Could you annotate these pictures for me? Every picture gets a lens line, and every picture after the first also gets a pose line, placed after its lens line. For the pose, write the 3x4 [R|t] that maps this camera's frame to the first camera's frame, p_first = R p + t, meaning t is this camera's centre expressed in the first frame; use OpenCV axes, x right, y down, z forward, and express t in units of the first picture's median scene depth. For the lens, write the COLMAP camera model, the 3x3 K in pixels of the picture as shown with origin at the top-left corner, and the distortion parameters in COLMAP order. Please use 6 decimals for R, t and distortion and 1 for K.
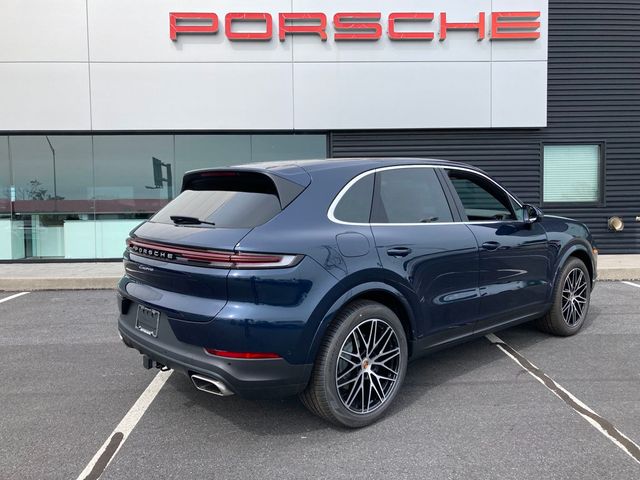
lens RADIAL K [[544.9, 0, 313.8], [0, 544.9, 240.7], [0, 0, 1]] dist [-0.008322, 0.053427]
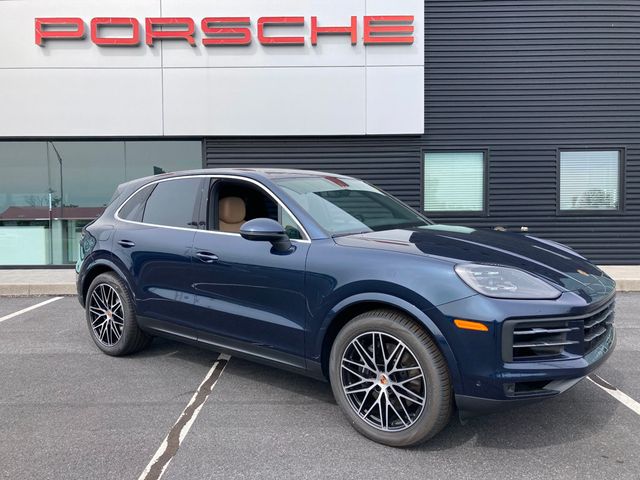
lens RADIAL K [[542.6, 0, 320.0], [0, 542.6, 240.0], [0, 0, 1]] dist [0.011996, 0.009358]
pose [[0.999313, 0.006987, -0.036395, 0.283968], [-0.007560, 0.999849, -0.015642, -0.003225], [0.036280, 0.015907, 0.999215, 0.033022]]
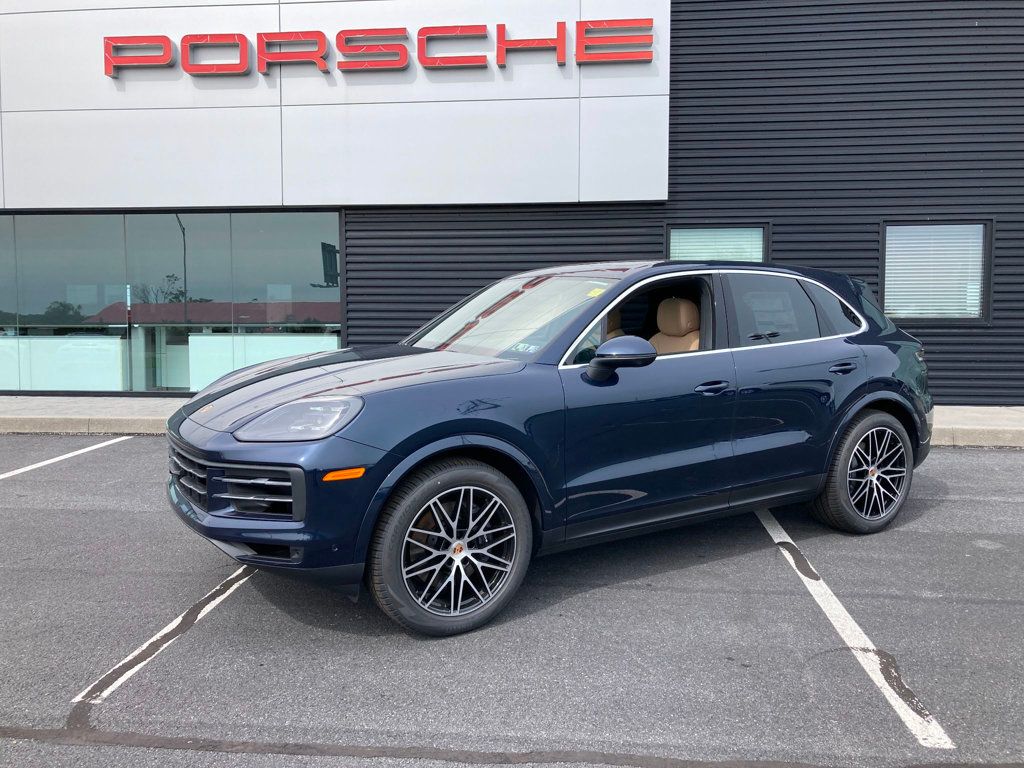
lens RADIAL K [[866.1, 0, 499.9], [0, 866.1, 379.3], [0, 0, 1]] dist [0.017375, 0.006855]
pose [[0.989814, 0.021915, -0.140669, 0.387027], [-0.020565, 0.999727, 0.011046, -0.007002], [0.140873, -0.008041, 0.989995, -0.027736]]
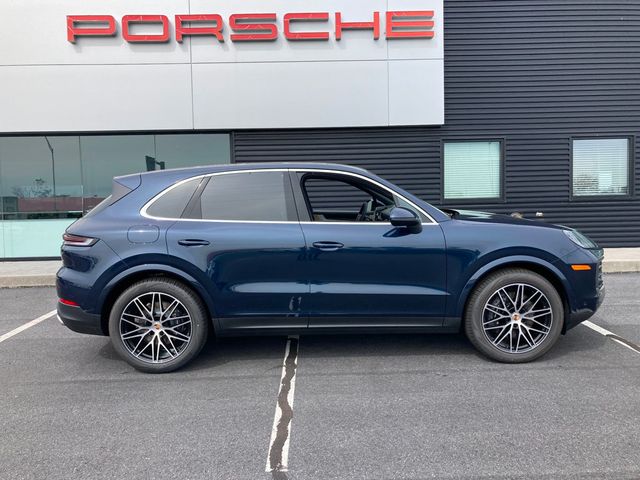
lens RADIAL K [[542.6, 0, 320.0], [0, 542.6, 240.0], [0, 0, 1]] dist [0.011996, 0.009358]
pose [[0.999852, -0.007854, -0.015292, 0.214139], [0.007972, 0.999939, 0.007627, -0.003729], [0.015231, -0.007748, 0.999854, -0.013664]]
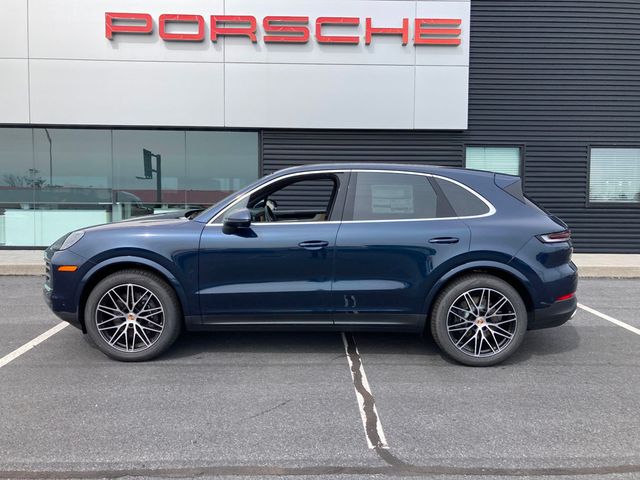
lens RADIAL K [[540.7, 0, 313.6], [0, 540.7, 236.1], [0, 0, 1]] dist [0.015918, 0.010357]
pose [[0.999765, 0.020970, -0.005553, 0.145252], [-0.020947, 0.999772, 0.004063, -0.002368], [0.005636, -0.003945, 0.999976, -0.040996]]
